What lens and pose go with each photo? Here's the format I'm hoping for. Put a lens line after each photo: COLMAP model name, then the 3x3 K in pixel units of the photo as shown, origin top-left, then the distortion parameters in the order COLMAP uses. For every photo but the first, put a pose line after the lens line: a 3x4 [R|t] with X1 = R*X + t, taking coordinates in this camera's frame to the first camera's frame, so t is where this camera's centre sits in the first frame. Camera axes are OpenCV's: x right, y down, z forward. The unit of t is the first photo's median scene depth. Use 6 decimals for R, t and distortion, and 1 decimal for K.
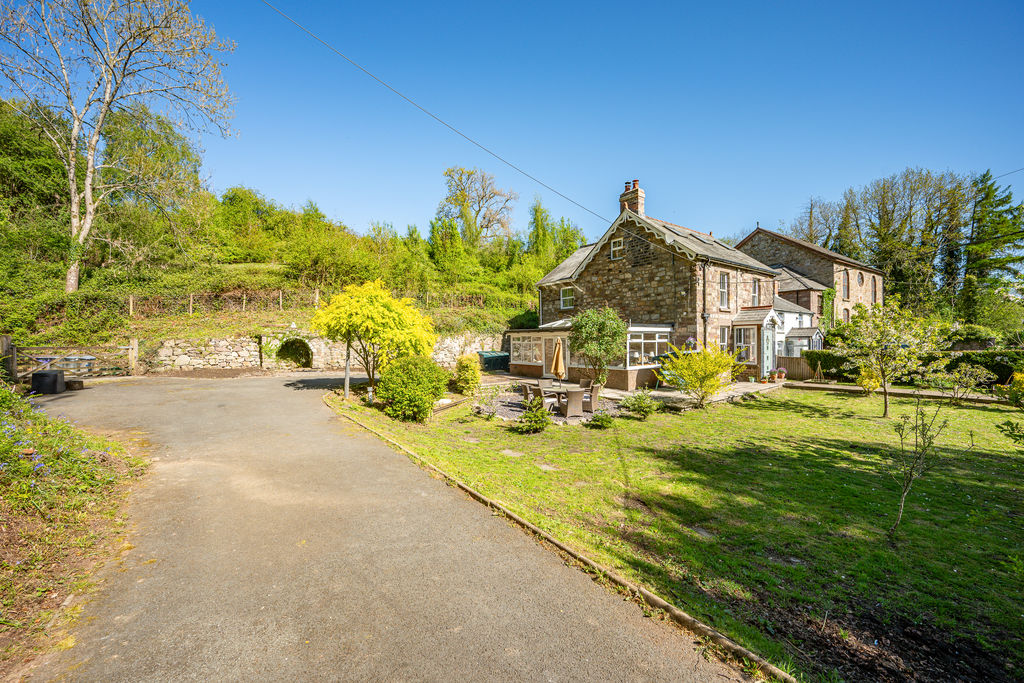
lens RADIAL K [[407.1, 0, 512.4], [0, 407.1, 341.3], [0, 0, 1]] dist [-0.000569, -0.000093]
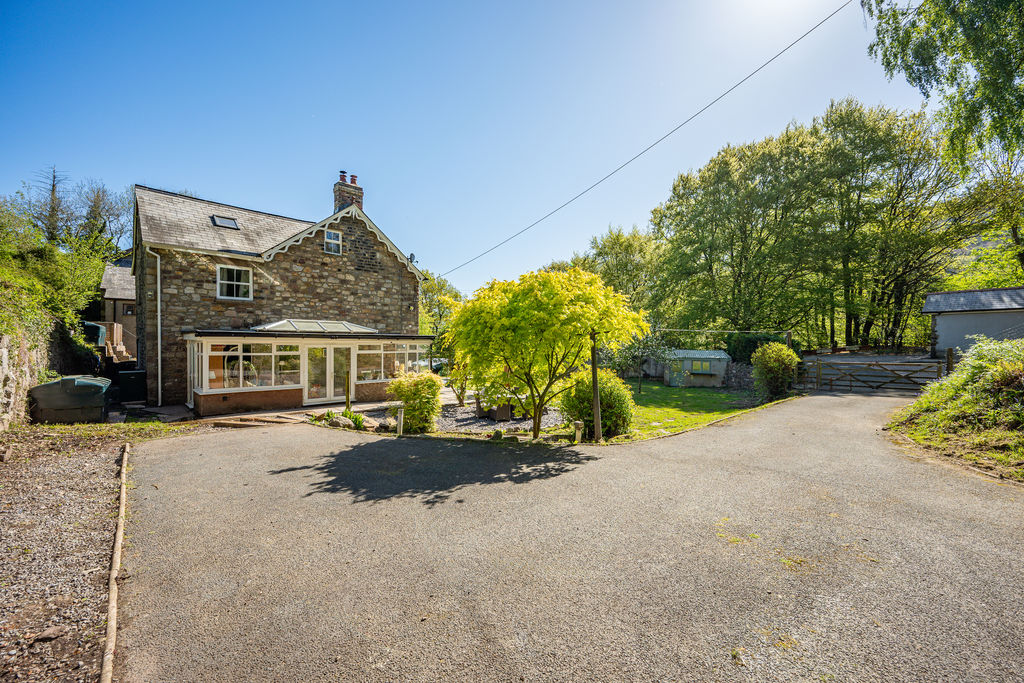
lens RADIAL K [[407.1, 0, 513.2], [0, 407.1, 343.5], [0, 0, 1]] dist [-0.000569, -0.000093]
pose [[-0.148914, 0.016324, 0.988715, -0.653659], [0.002859, 0.999867, -0.016077, -0.001013], [-0.988846, 0.000432, -0.148941, 0.780933]]
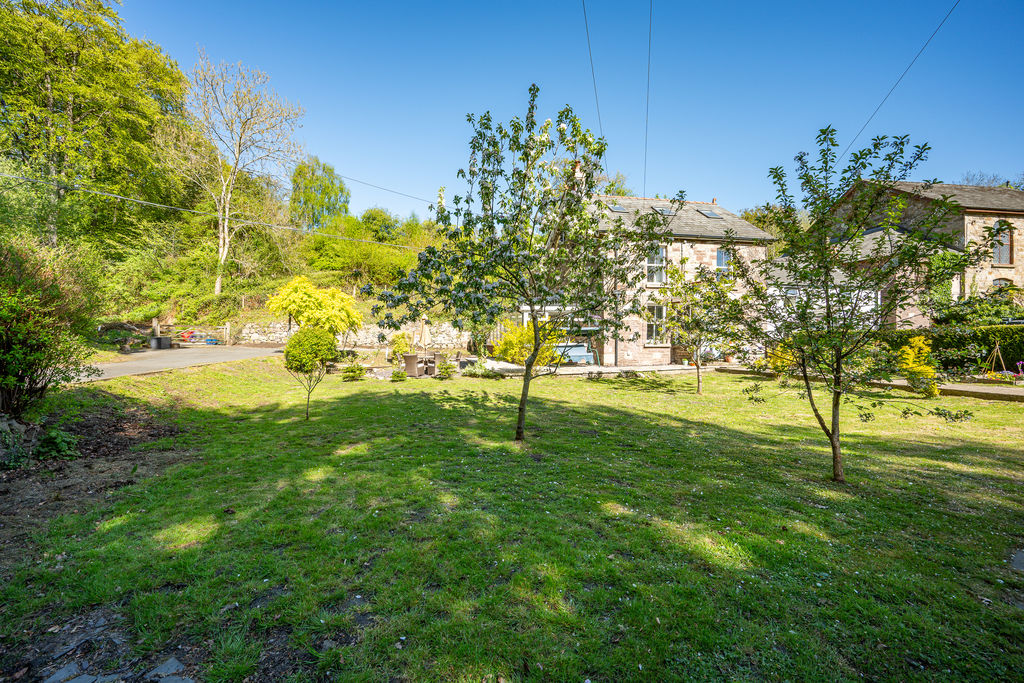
lens RADIAL K [[407.1, 0, 509.2], [0, 407.1, 341.3], [0, 0, 1]] dist [-0.000569, -0.000093]
pose [[0.910403, 0.007737, -0.413651, 0.586263], [0.001120, 0.999775, 0.021164, 0.028085], [0.413722, -0.019731, 0.910190, 0.006824]]
